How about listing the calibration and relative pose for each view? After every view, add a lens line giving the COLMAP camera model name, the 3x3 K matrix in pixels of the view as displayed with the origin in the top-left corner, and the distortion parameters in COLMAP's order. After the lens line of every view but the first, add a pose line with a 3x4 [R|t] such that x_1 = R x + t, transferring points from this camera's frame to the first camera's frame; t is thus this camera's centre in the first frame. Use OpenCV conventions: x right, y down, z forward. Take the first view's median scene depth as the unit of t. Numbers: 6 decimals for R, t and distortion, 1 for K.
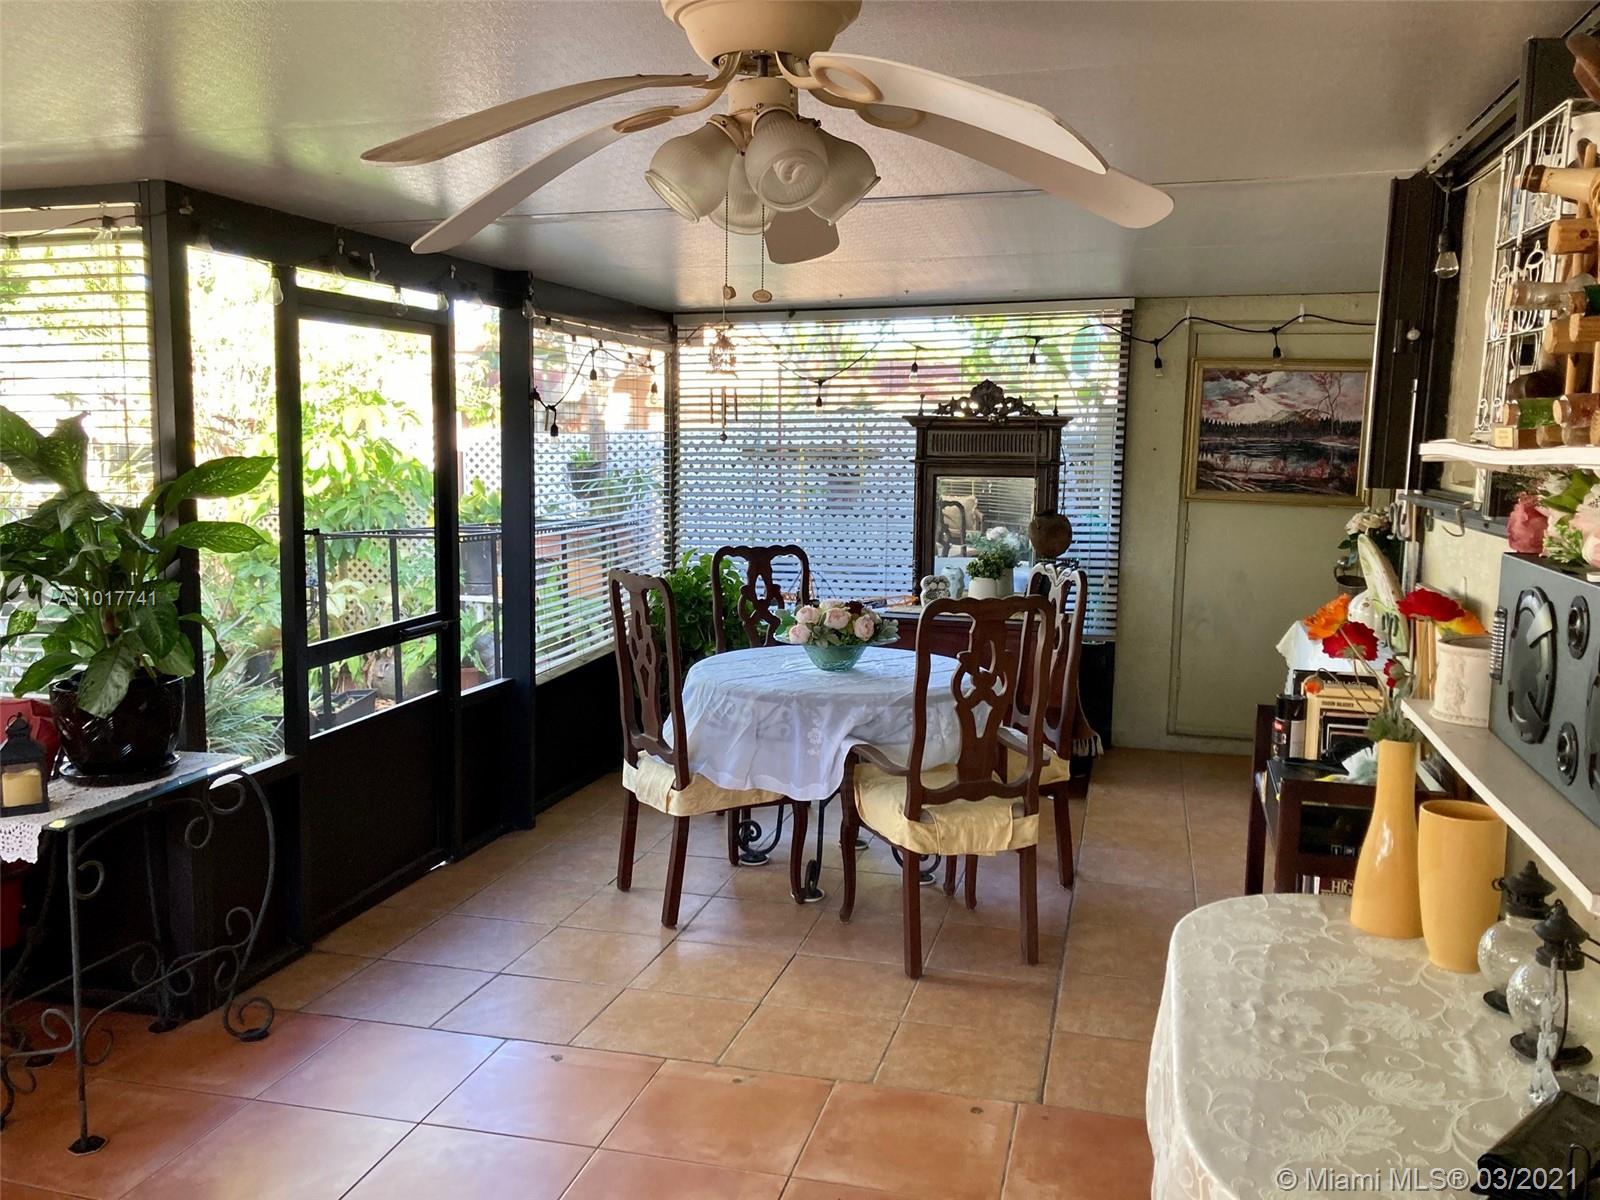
lens RADIAL K [[1314.3, 0, 799.0], [0, 1314.3, 602.9], [0, 0, 1]] dist [0.041618, -0.036765]
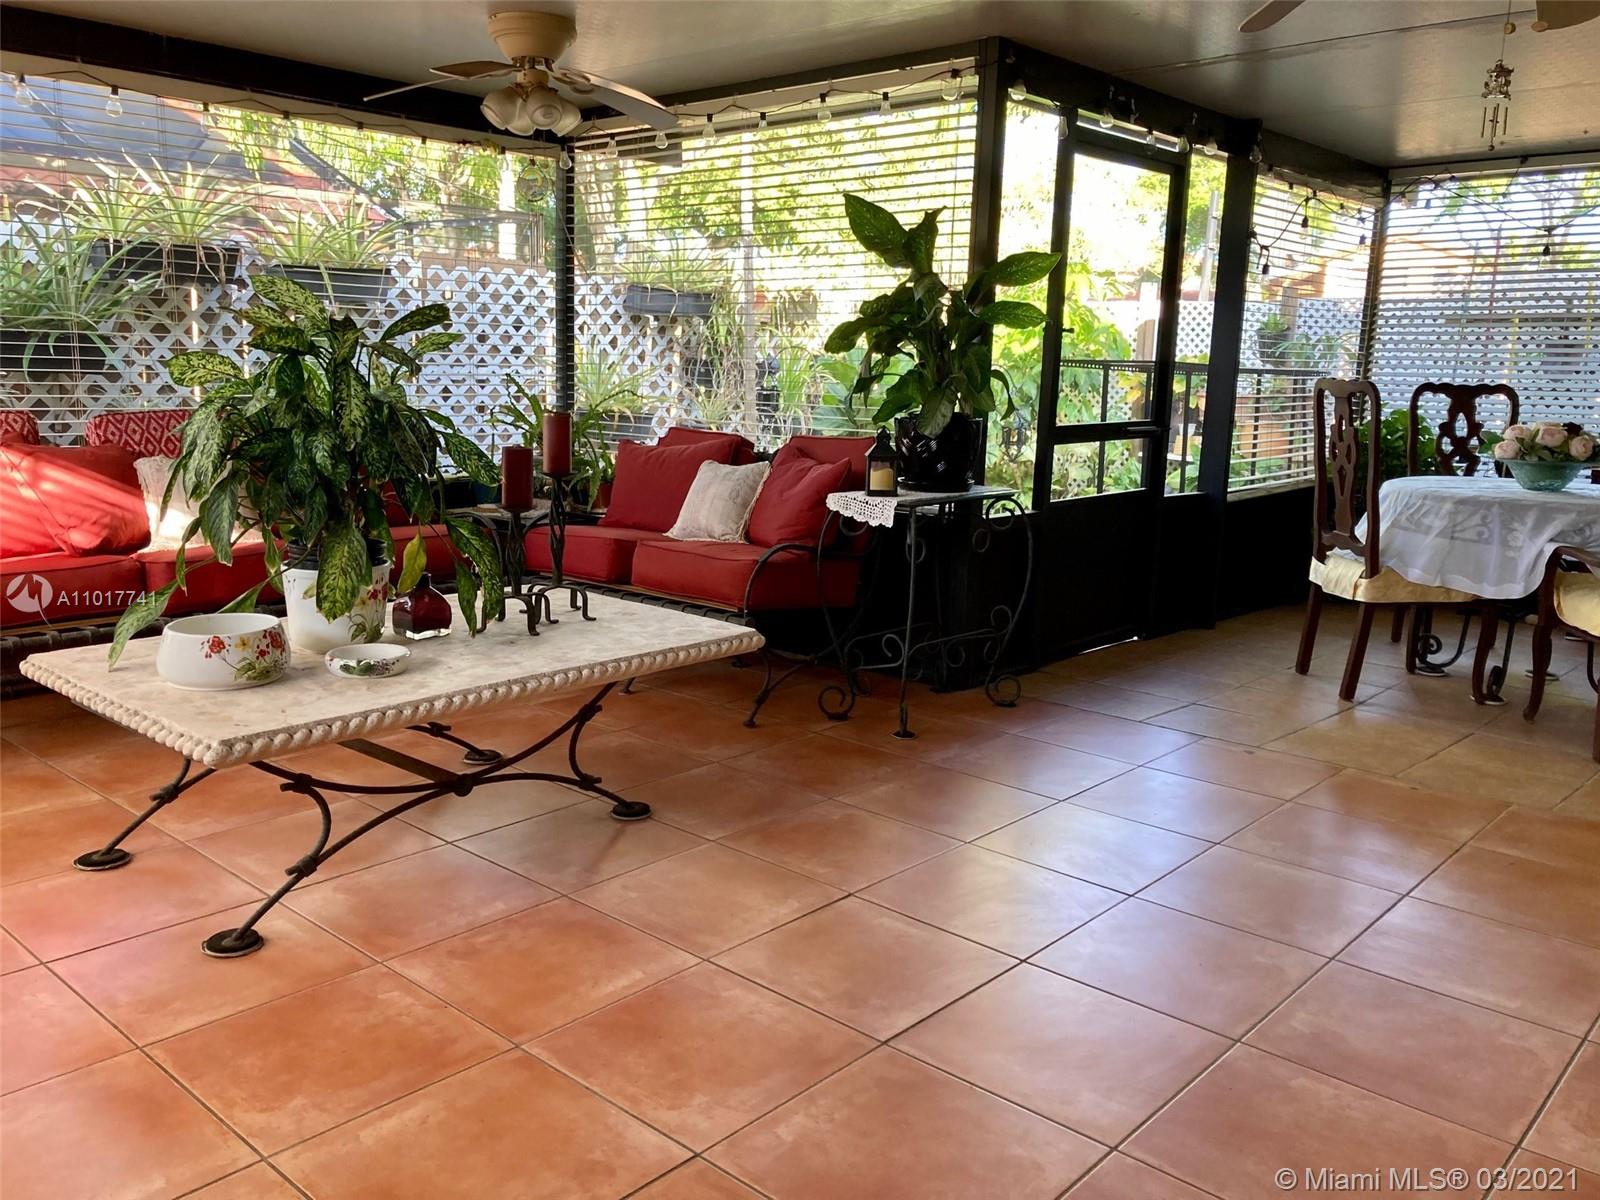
lens RADIAL K [[1314.3, 0, 794.2], [0, 1314.3, 594.5], [0, 0, 1]] dist [0.041618, -0.036765]
pose [[0.886911, 0.093342, -0.452411, -0.014609], [-0.072826, 0.995378, 0.062599, 0.117797], [0.456163, -0.022573, 0.889610, -0.189544]]
